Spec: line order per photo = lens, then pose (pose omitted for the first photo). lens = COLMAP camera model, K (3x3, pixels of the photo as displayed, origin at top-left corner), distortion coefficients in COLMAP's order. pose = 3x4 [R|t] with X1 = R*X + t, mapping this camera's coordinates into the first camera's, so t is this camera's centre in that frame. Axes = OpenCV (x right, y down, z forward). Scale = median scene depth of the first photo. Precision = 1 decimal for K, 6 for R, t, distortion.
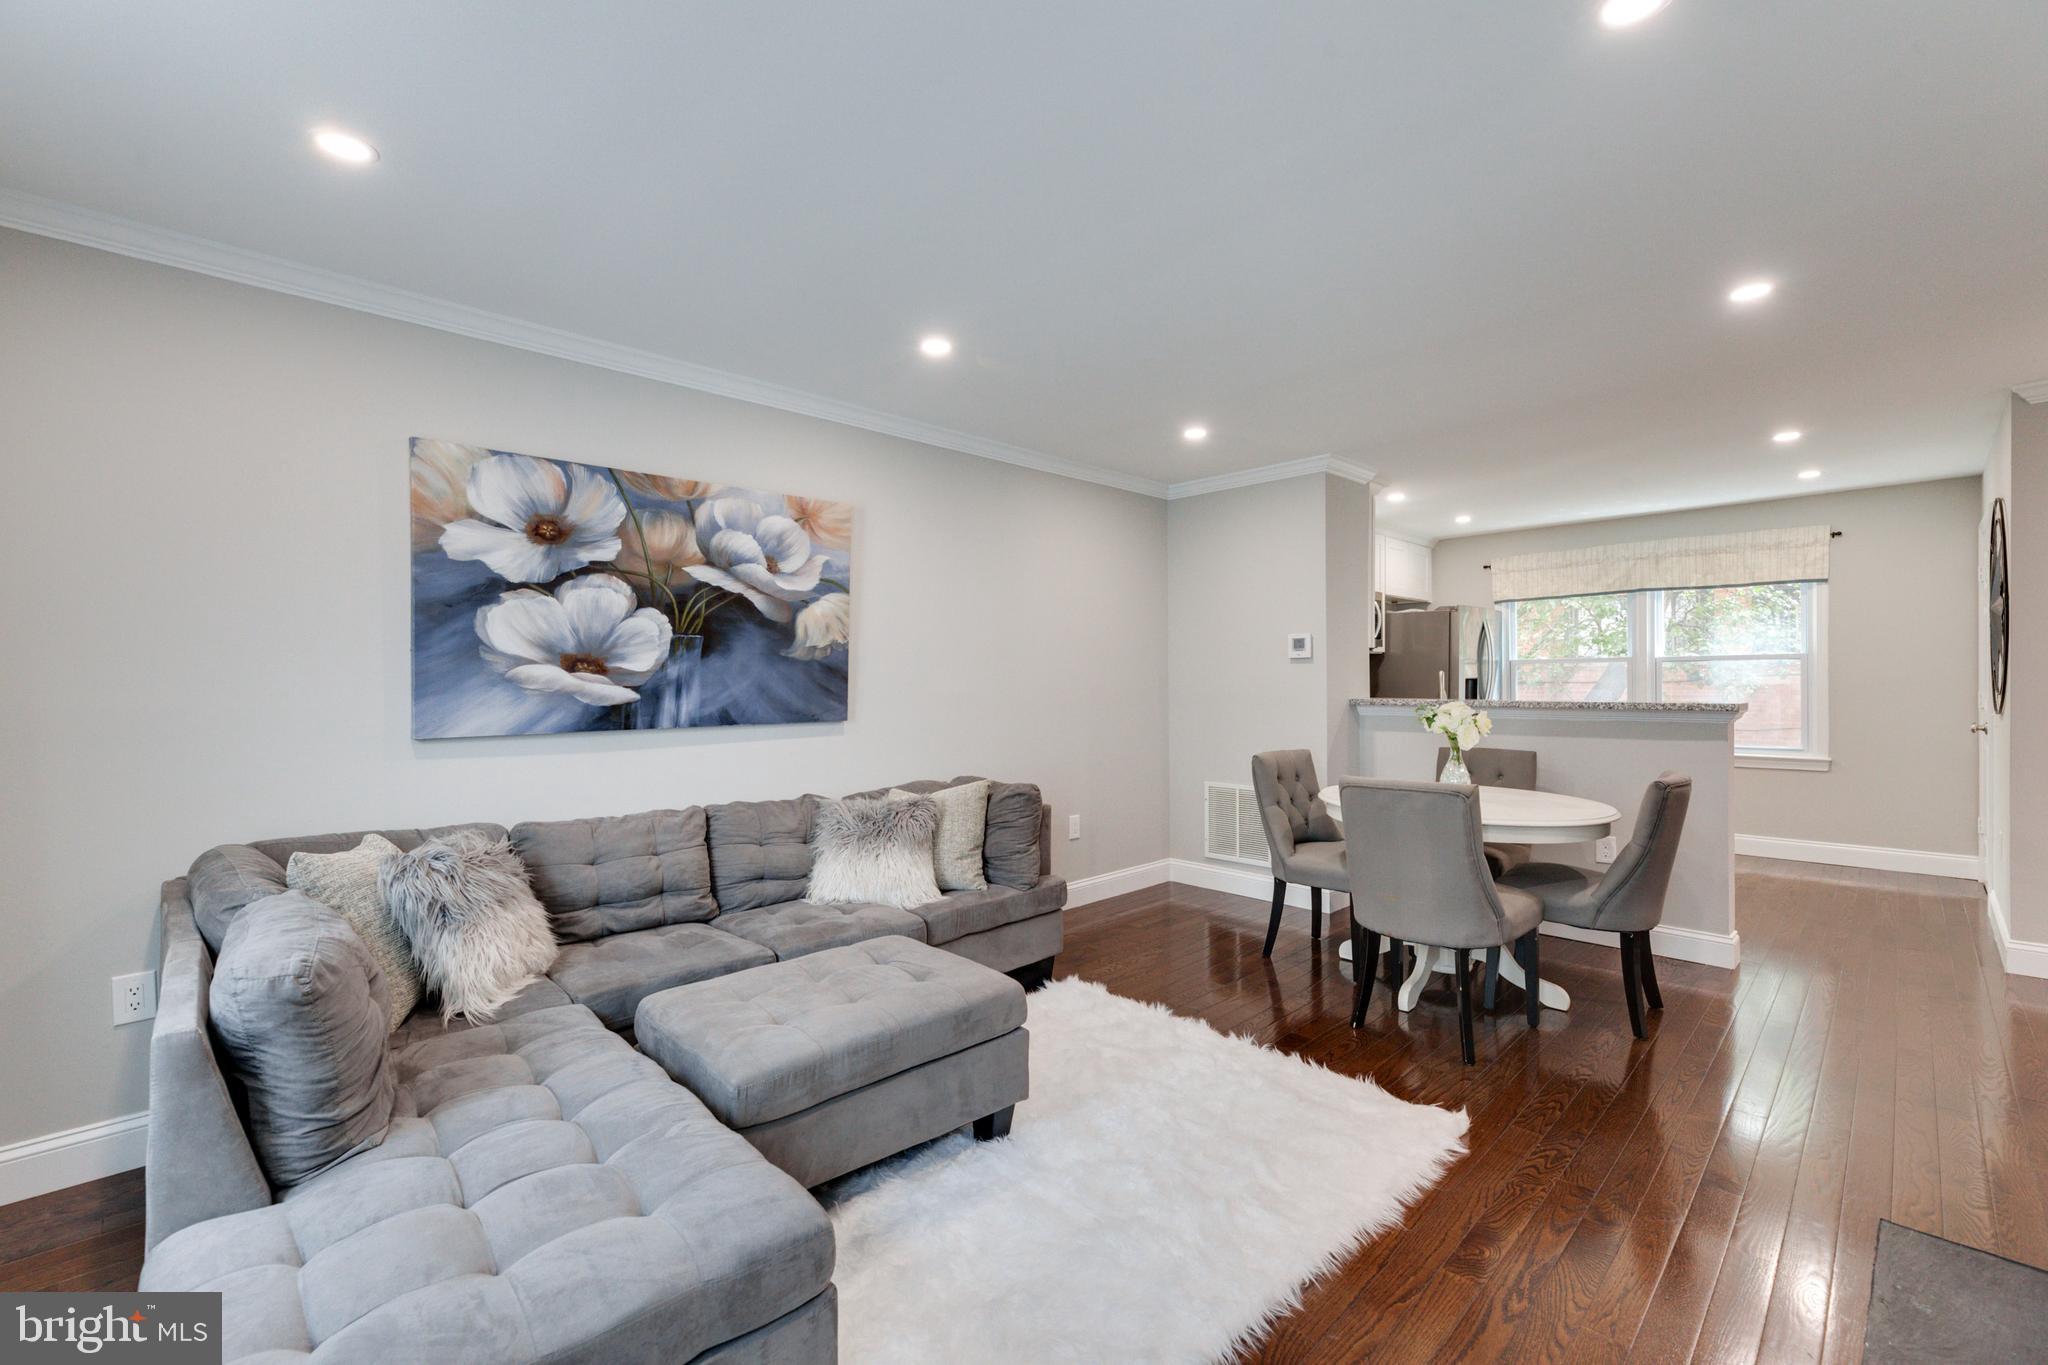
lens RADIAL K [[860.9, 0, 1021.7], [0, 860.9, 685.9], [0, 0, 1]] dist [-0.002495, -0.000094]
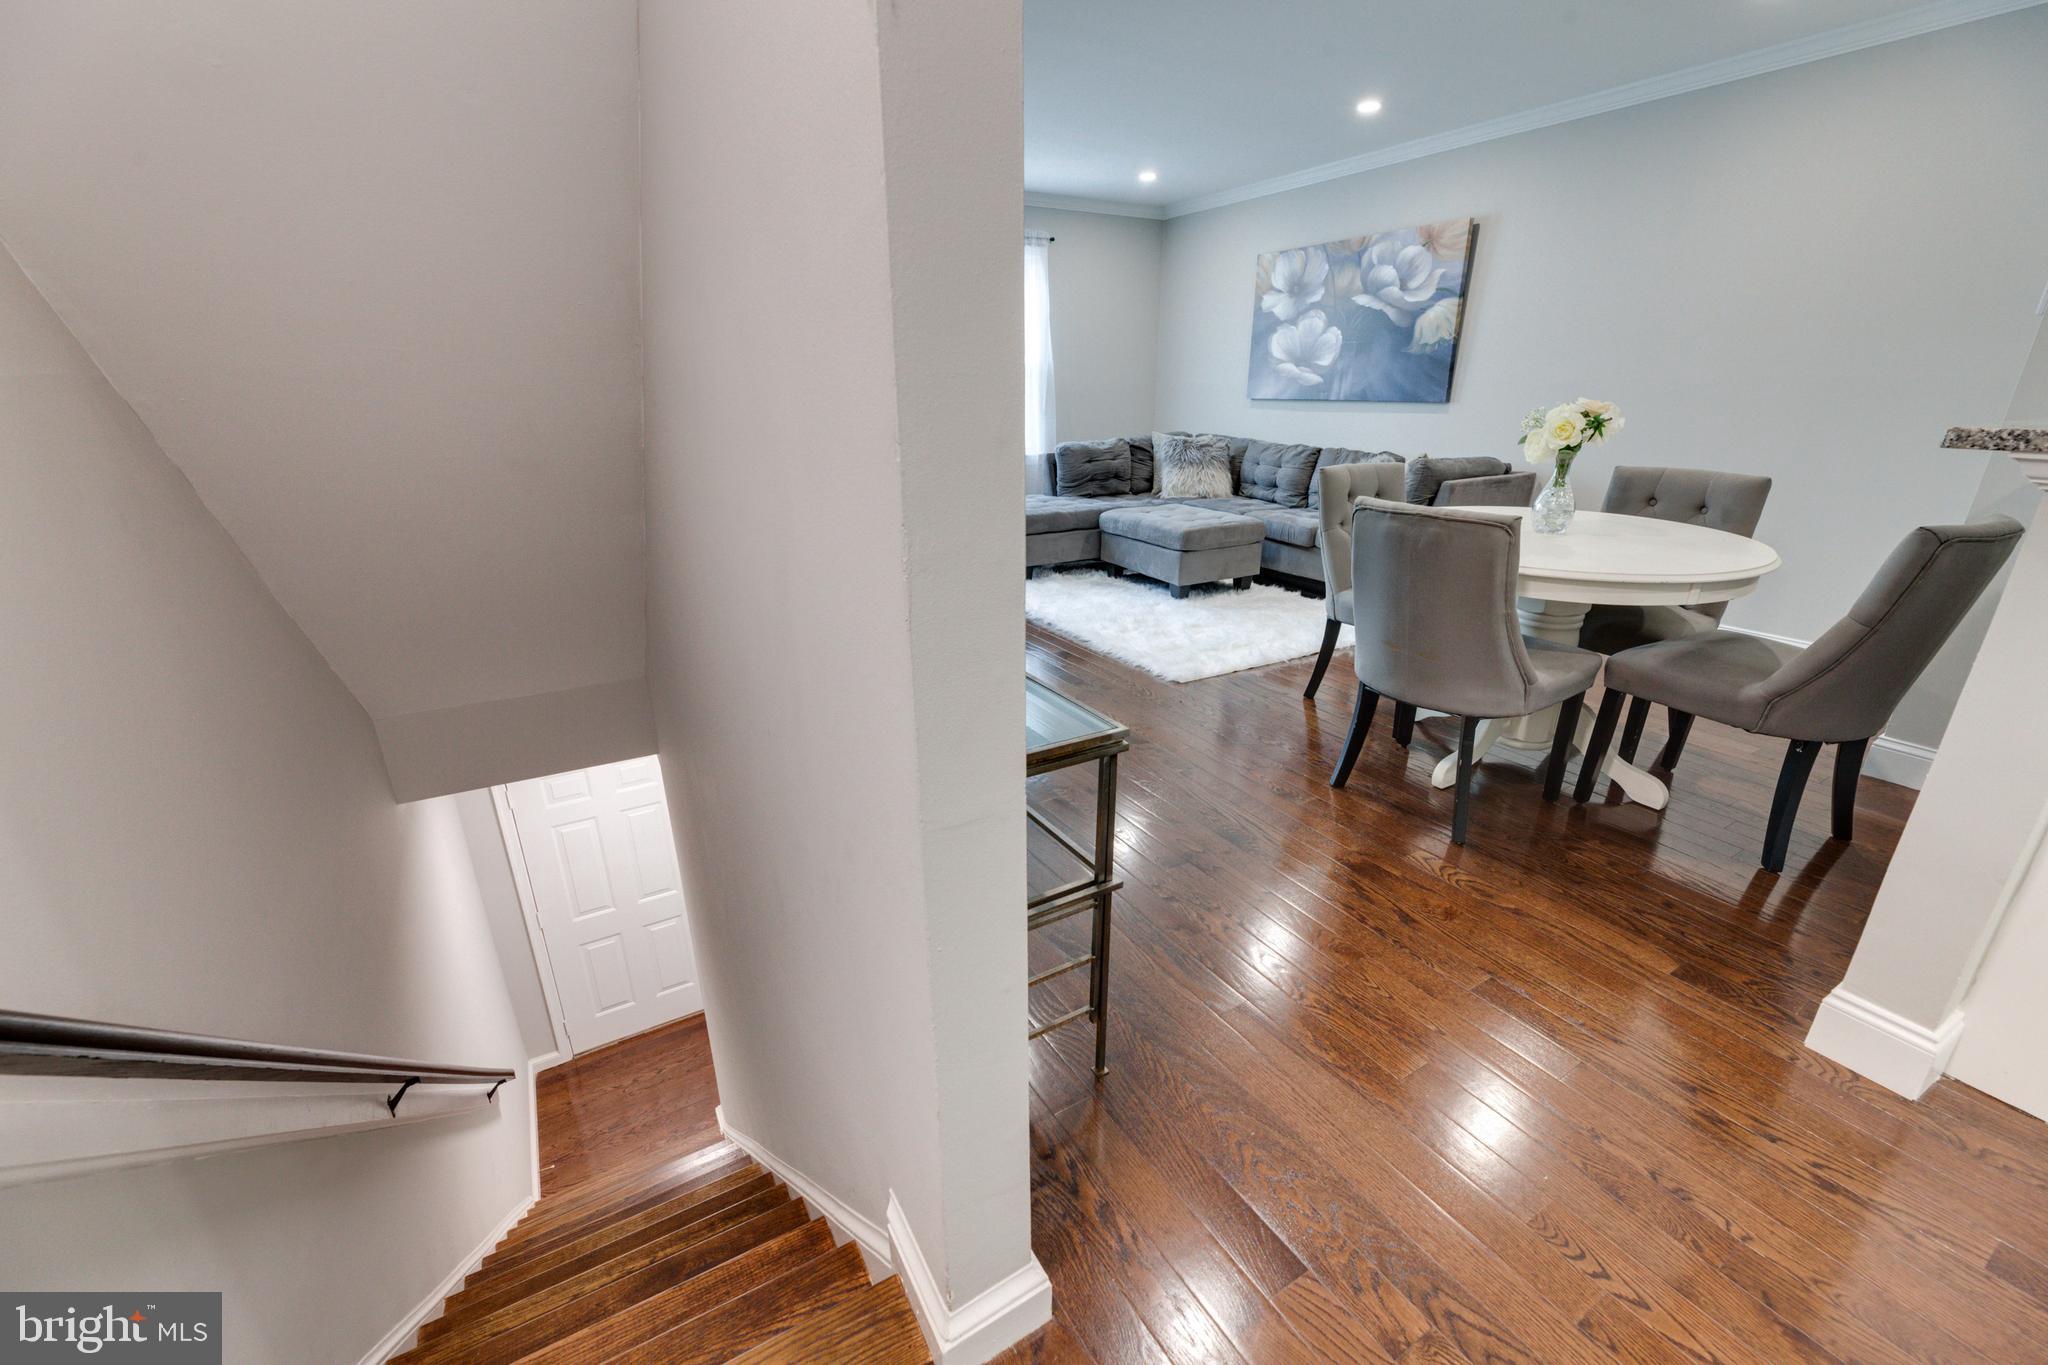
lens RADIAL K [[823.2, 0, 1024.0], [0, 823.2, 682.5], [0, 0, 1]] dist [0.001345, -0.000064]
pose [[-0.228858, 0.342679, -0.911151, 1.374129], [0.000751, 0.936054, 0.351856, -0.002812], [0.973459, 0.079840, -0.214481, 0.749284]]
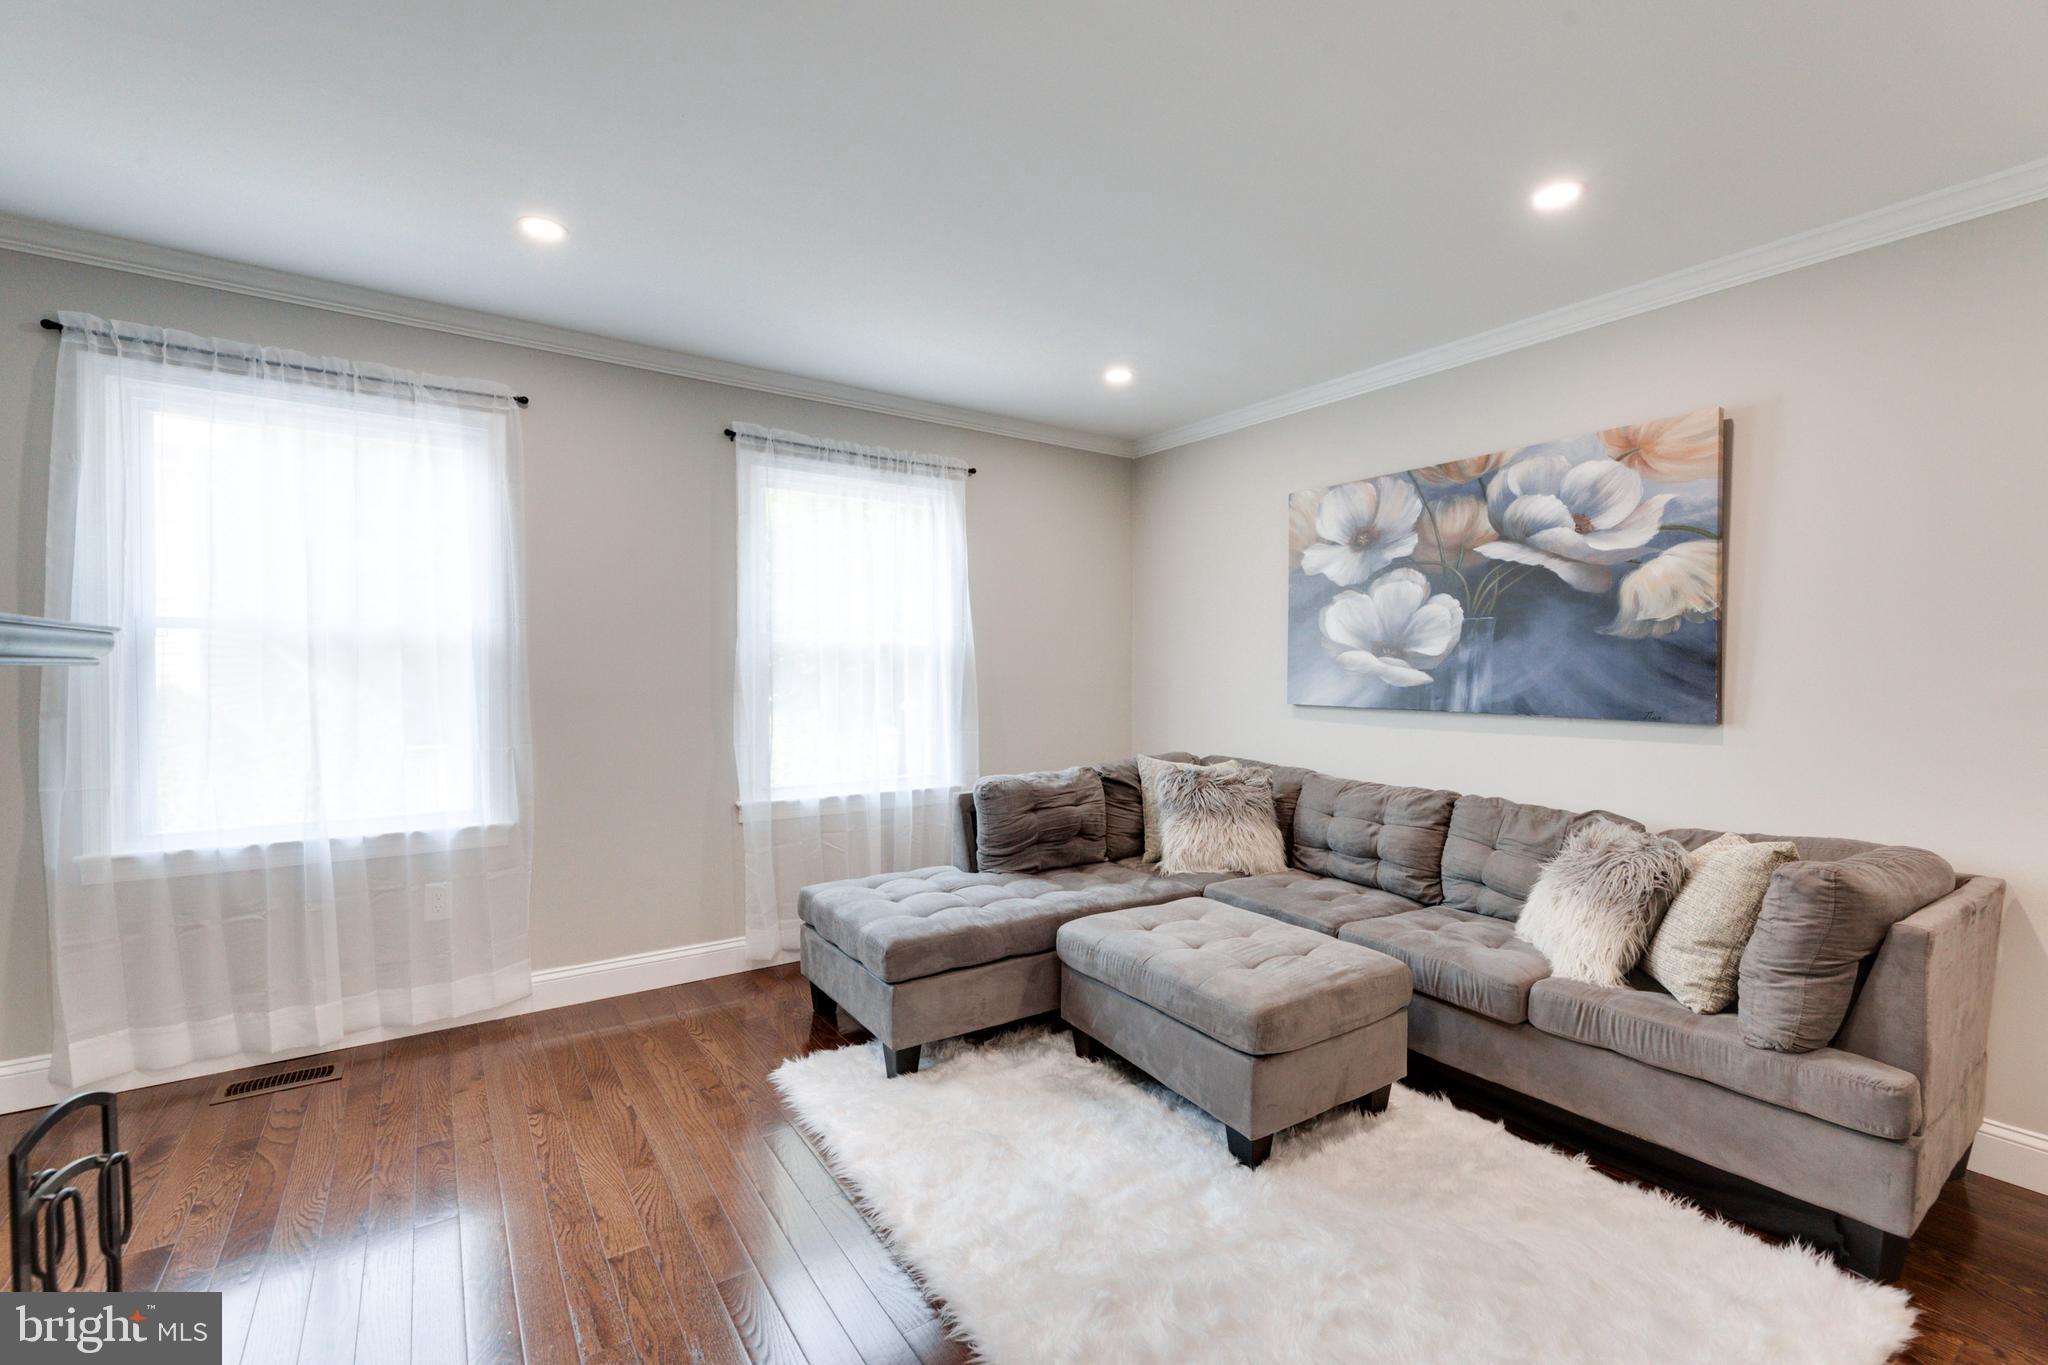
lens RADIAL K [[860.9, 0, 1021.7], [0, 860.9, 685.9], [0, 0, 1]] dist [-0.002495, -0.000094]
pose [[-0.164375, 0.028127, -0.985997, 0.621783], [-0.011296, 0.999474, 0.030394, -0.005685], [0.986333, 0.016134, -0.163971, 0.626864]]
